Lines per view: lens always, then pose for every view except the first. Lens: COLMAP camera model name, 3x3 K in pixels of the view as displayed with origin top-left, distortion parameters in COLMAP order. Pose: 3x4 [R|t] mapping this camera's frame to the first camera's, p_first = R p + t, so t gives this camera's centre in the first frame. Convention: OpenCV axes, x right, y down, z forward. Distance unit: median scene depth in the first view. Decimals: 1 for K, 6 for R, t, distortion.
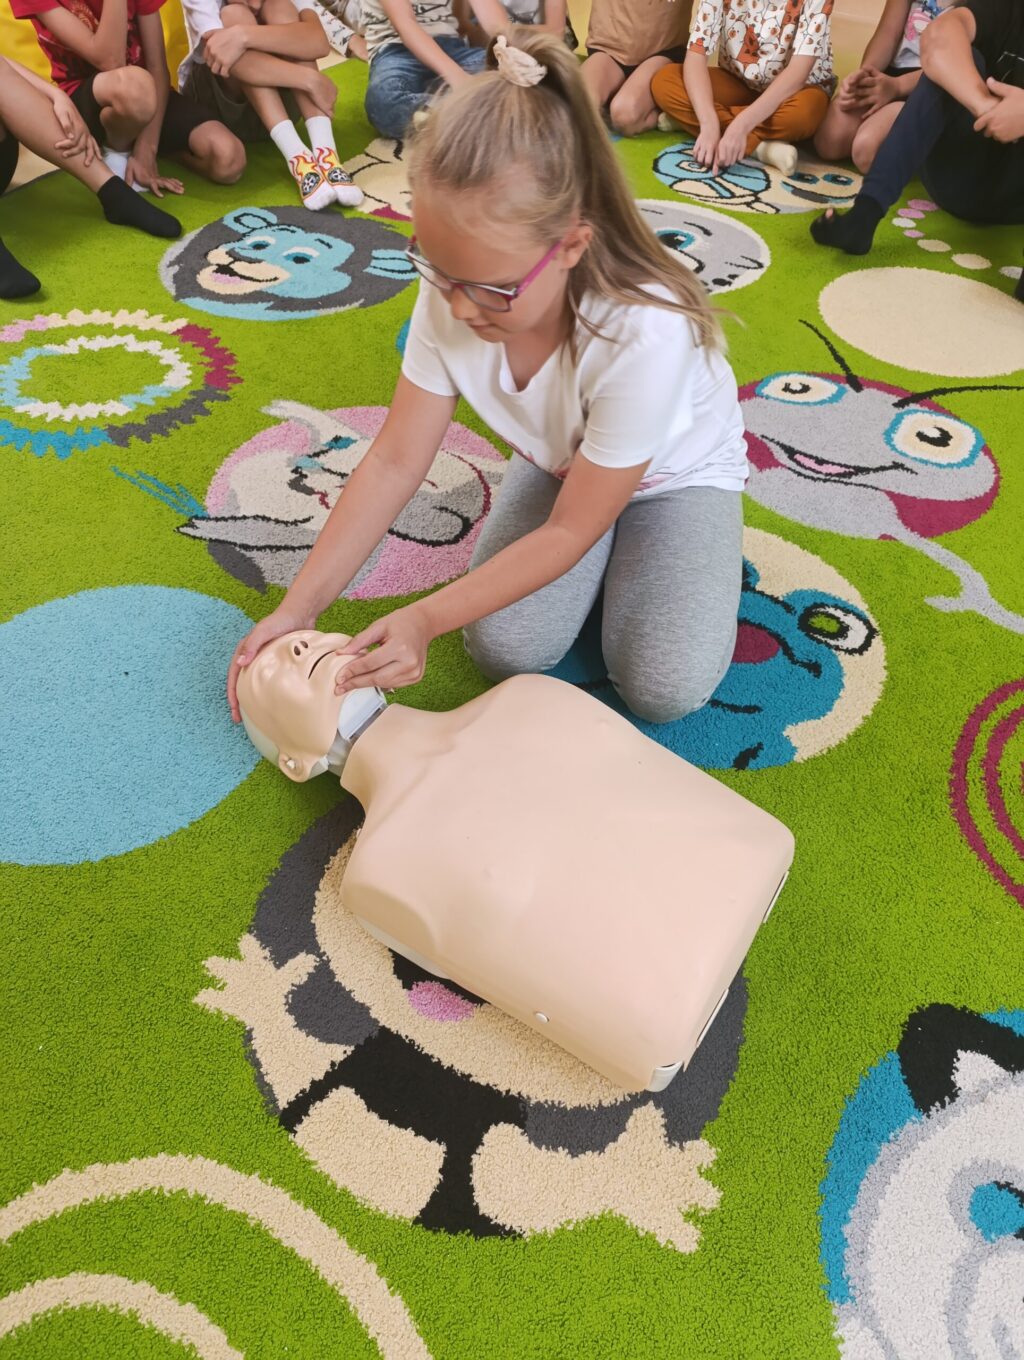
lens RADIAL K [[931.3, 0, 514.0], [0, 931.3, 680.4], [0, 0, 1]] dist [0.017020, -0.033107]
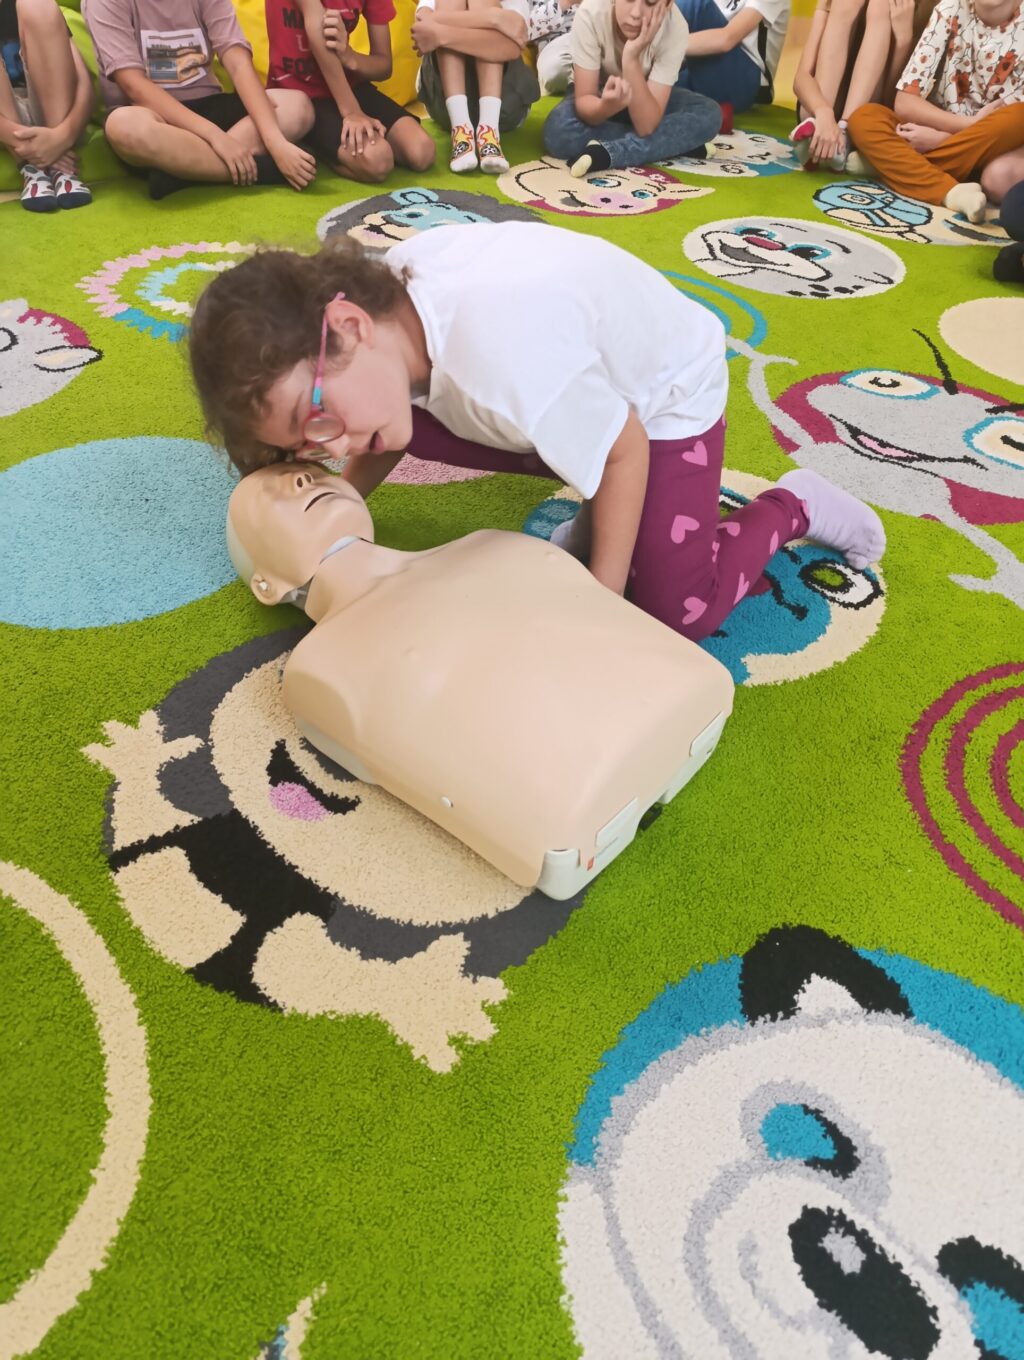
lens RADIAL K [[916.3, 0, 510.2], [0, 916.3, 680.8], [0, 0, 1]] dist [0.012333, -0.016245]
pose [[0.963928, 0.189174, -0.187233, 0.212235], [-0.203743, 0.977077, -0.061715, 0.162410], [0.171266, 0.097636, 0.980375, 0.040986]]
